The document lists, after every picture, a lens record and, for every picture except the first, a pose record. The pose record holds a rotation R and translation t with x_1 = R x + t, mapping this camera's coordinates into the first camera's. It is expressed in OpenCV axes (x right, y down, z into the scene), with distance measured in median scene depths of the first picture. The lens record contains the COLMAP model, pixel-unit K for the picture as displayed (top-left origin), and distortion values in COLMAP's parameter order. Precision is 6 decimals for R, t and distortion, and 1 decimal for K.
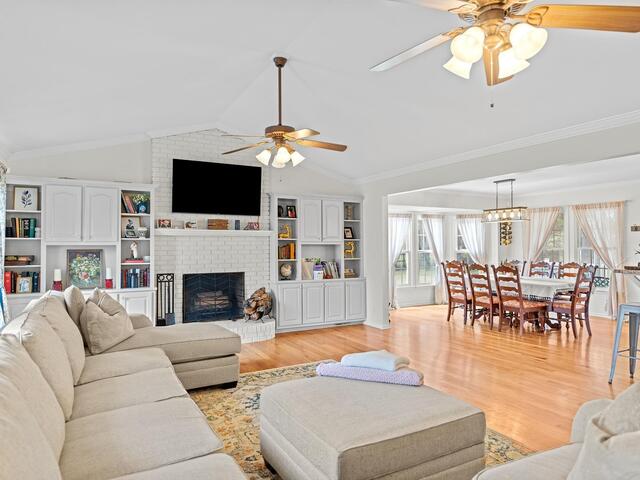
lens RADIAL K [[406.5, 0, 315.7], [0, 406.5, 238.5], [0, 0, 1]] dist [-0.005128, -0.002092]
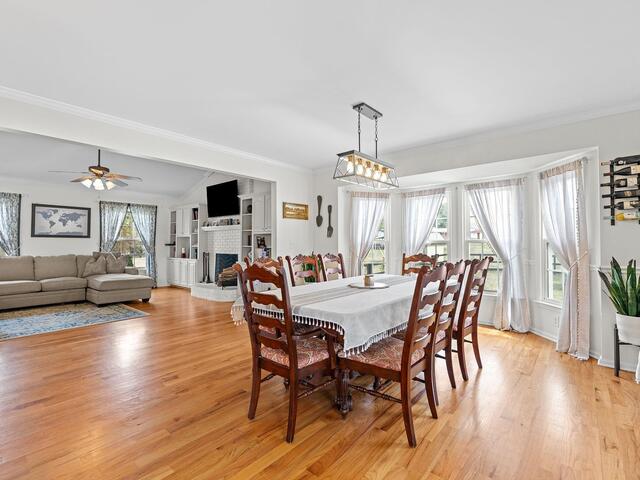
lens RADIAL K [[304.4, 0, 319.0], [0, 304.4, 236.1], [0, 0, 1]] dist [0.000128, -0.000789]
pose [[0.362981, -0.019070, -0.931601, 0.938999], [0.019265, 0.999730, -0.012958, 0.037986], [0.931597, -0.013243, 0.363250, 0.879615]]
